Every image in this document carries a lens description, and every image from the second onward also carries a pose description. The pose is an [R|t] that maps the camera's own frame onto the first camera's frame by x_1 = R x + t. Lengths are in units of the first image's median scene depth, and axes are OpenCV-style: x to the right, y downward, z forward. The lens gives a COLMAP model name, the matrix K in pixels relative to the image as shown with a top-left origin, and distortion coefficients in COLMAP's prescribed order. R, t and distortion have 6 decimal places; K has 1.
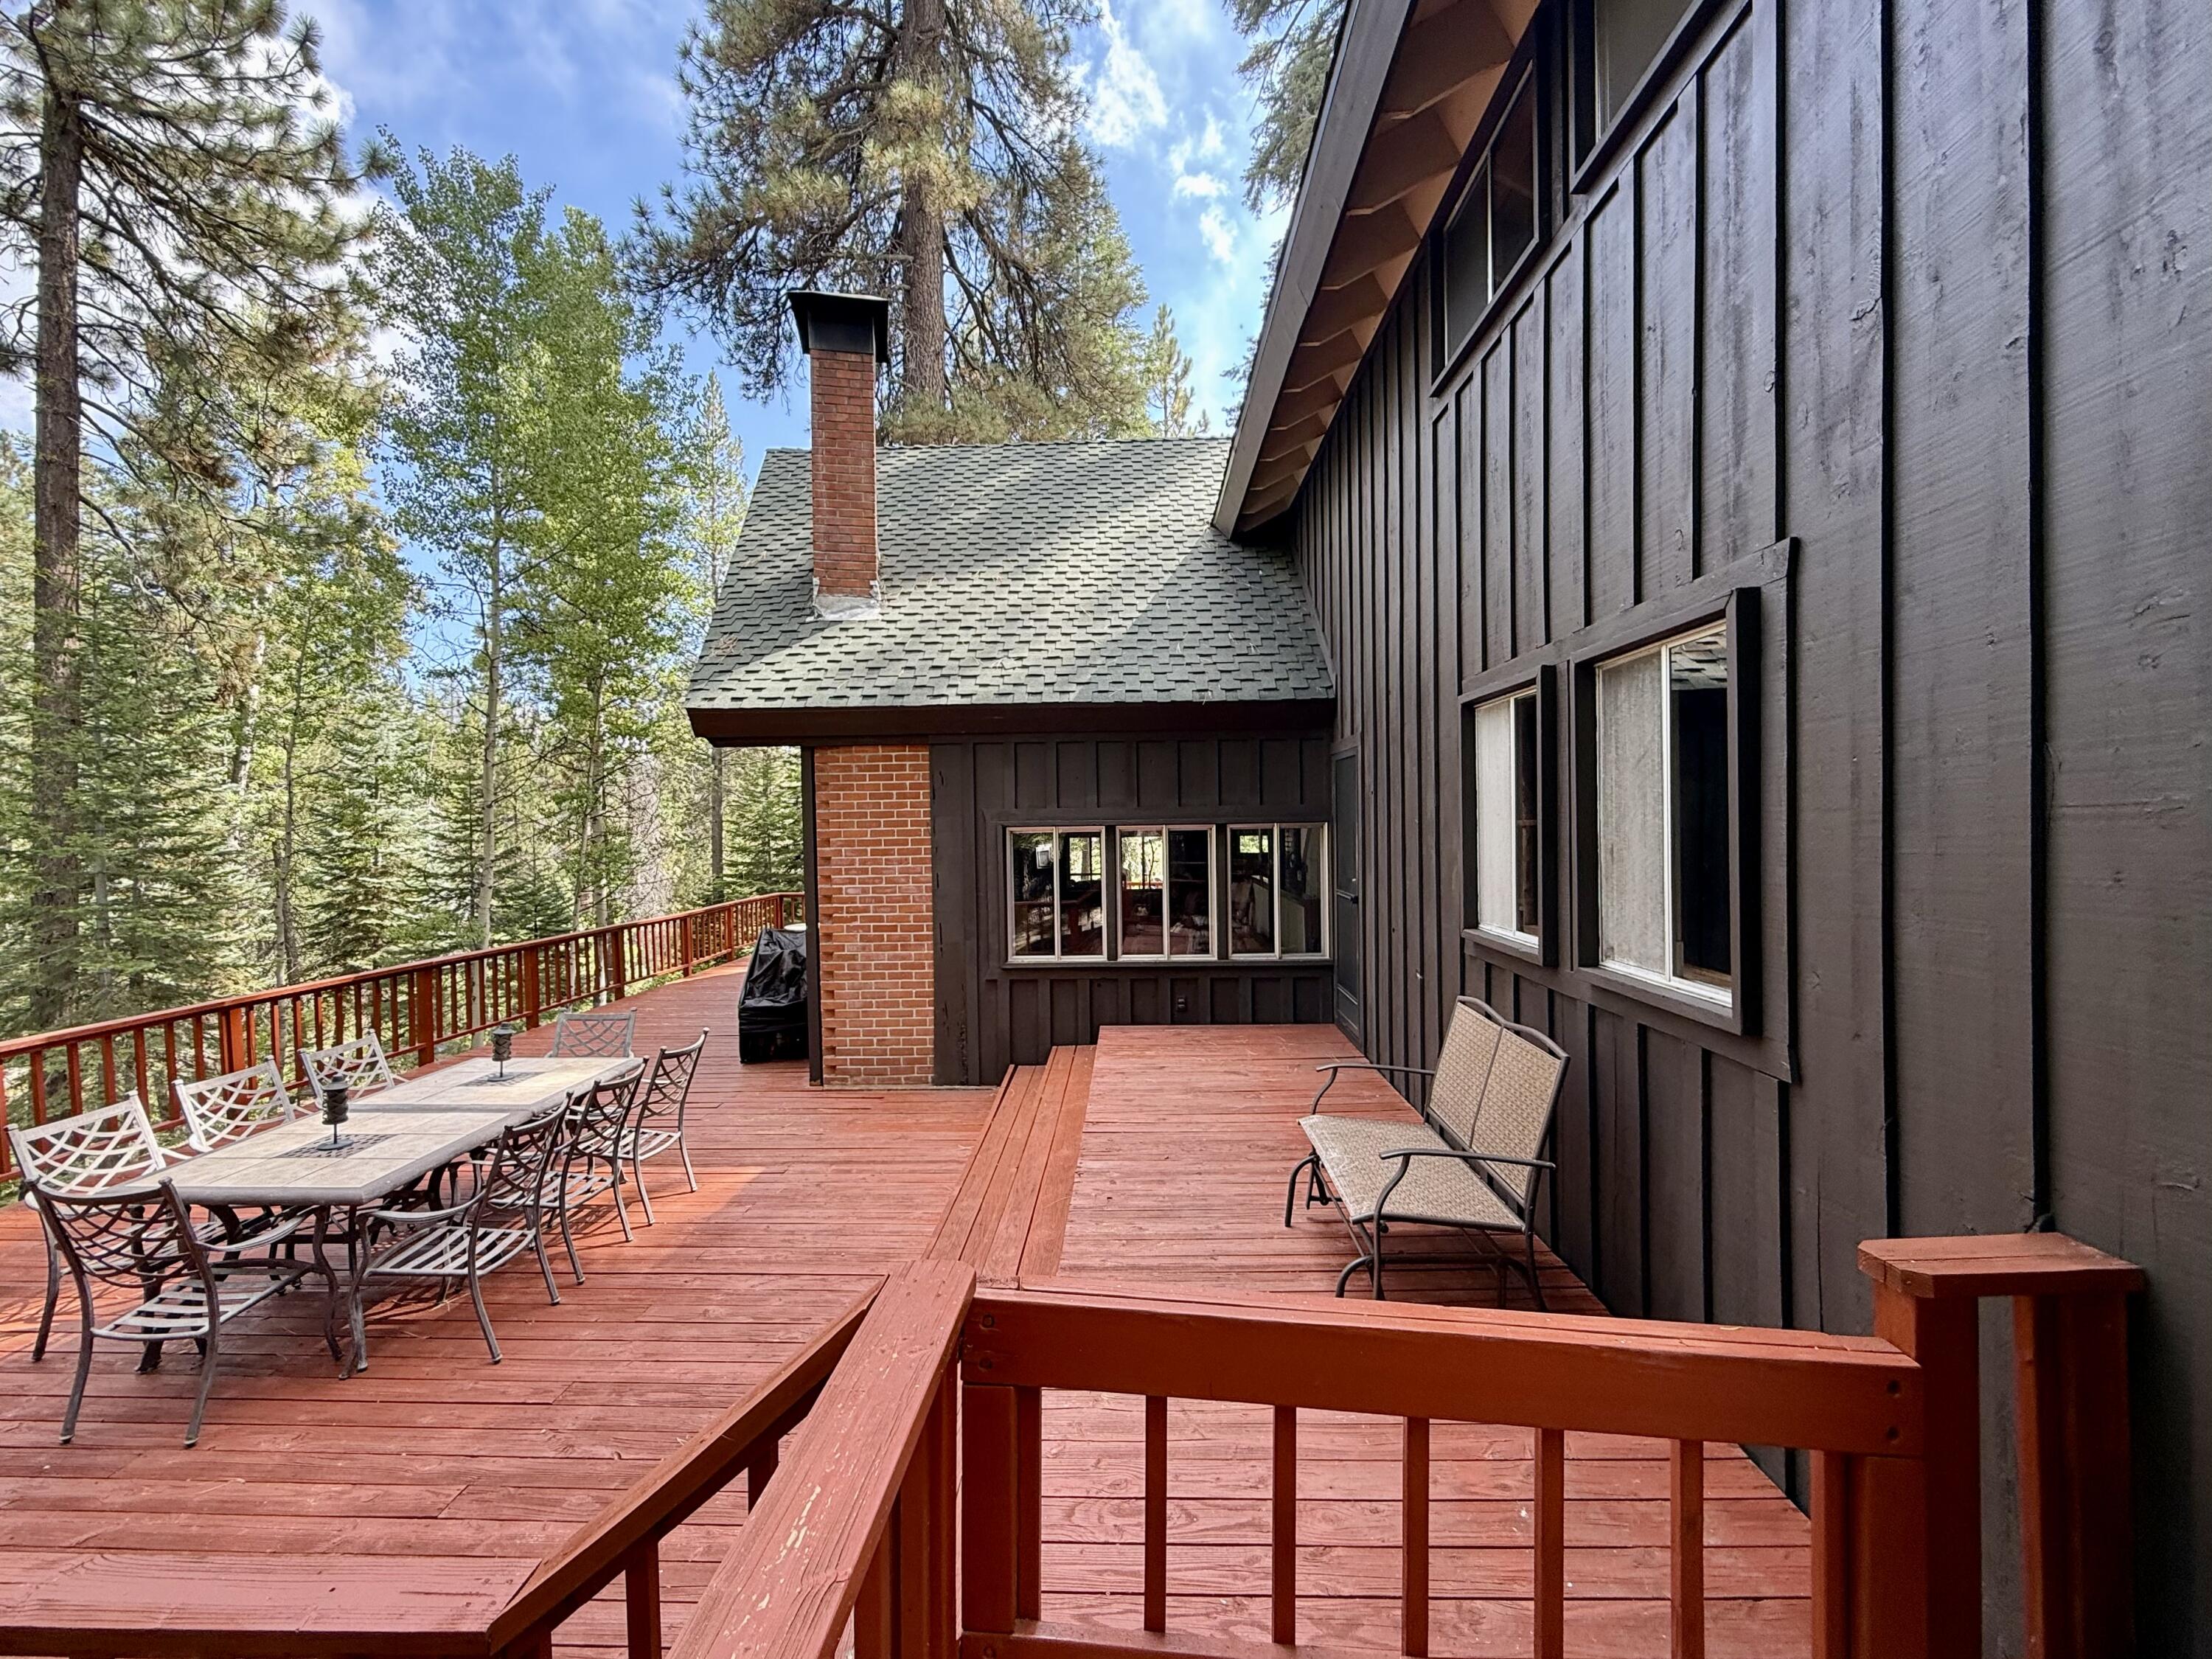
lens RADIAL K [[931.4, 0, 1097.7], [0, 931.4, 827.2], [0, 0, 1]] dist [-0.002317, 0.000249]
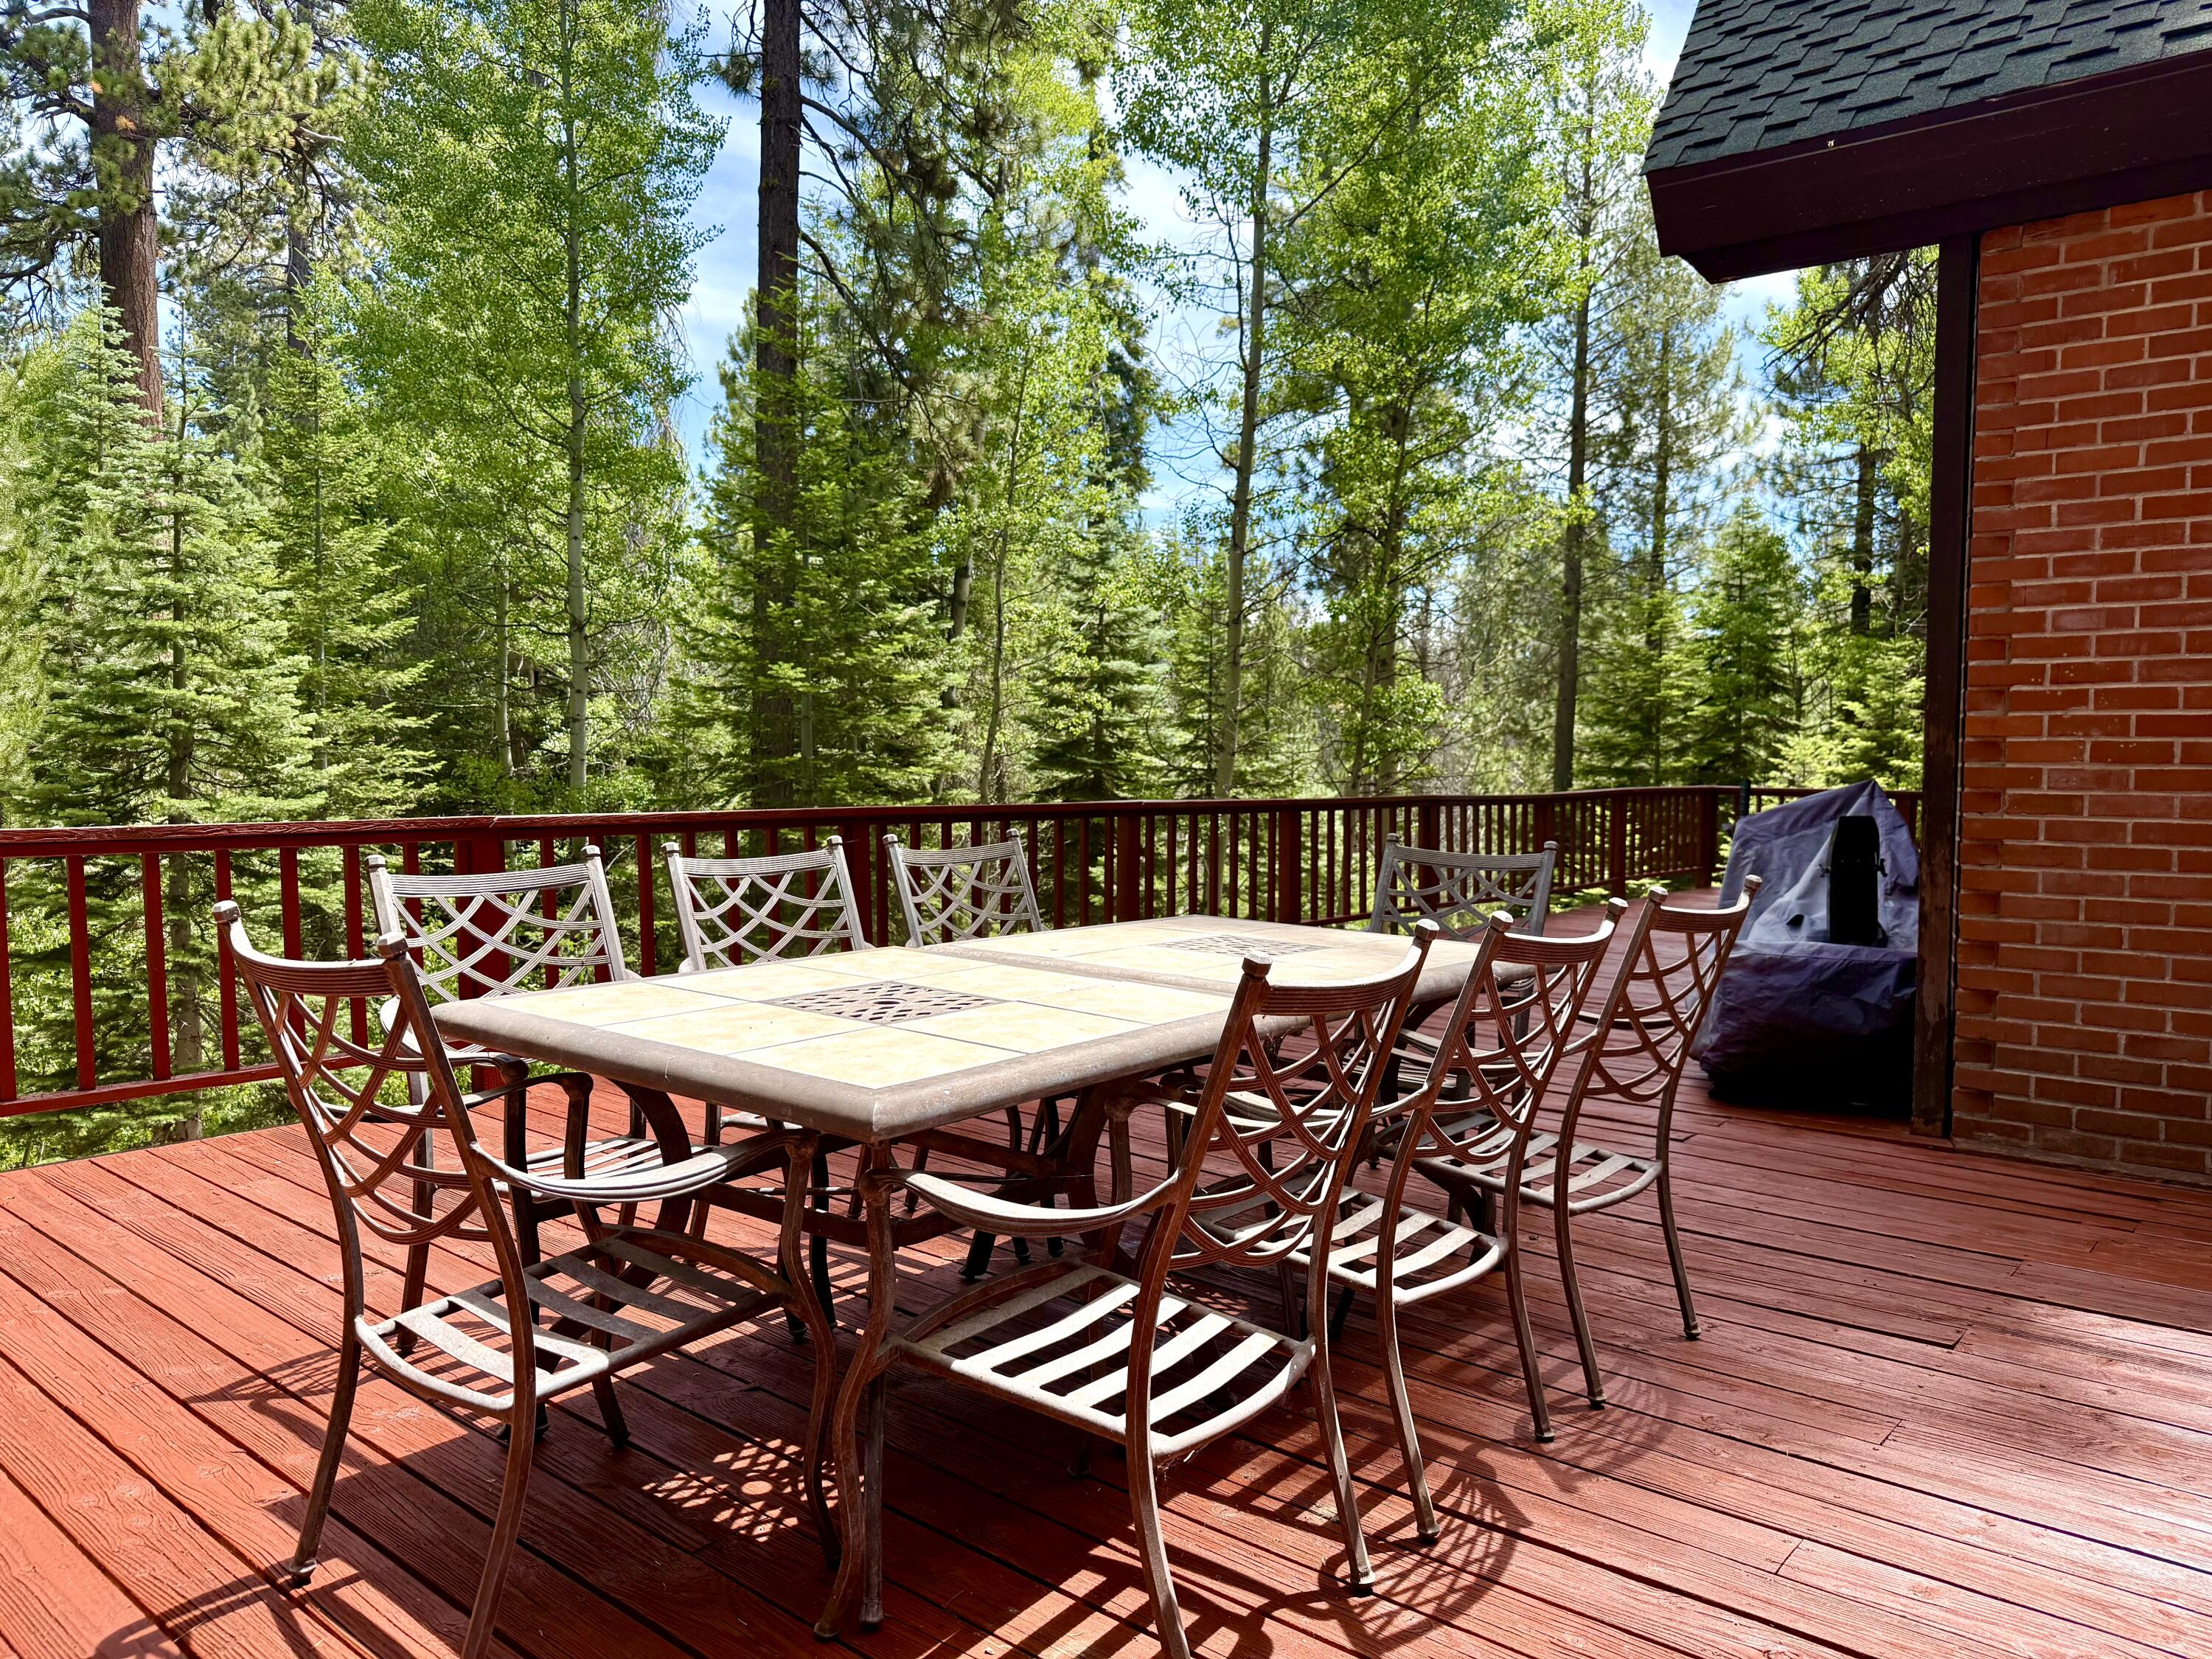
lens RADIAL K [[1535.0, 0, 1106.8], [0, 1535.0, 841.7], [0, 0, 1]] dist [0.102529, -0.125590]
pose [[0.787389, 0.059904, -0.613539, -0.300587], [-0.020819, 0.997284, 0.070654, 0.196716], [0.616105, -0.042858, 0.786497, 0.476978]]
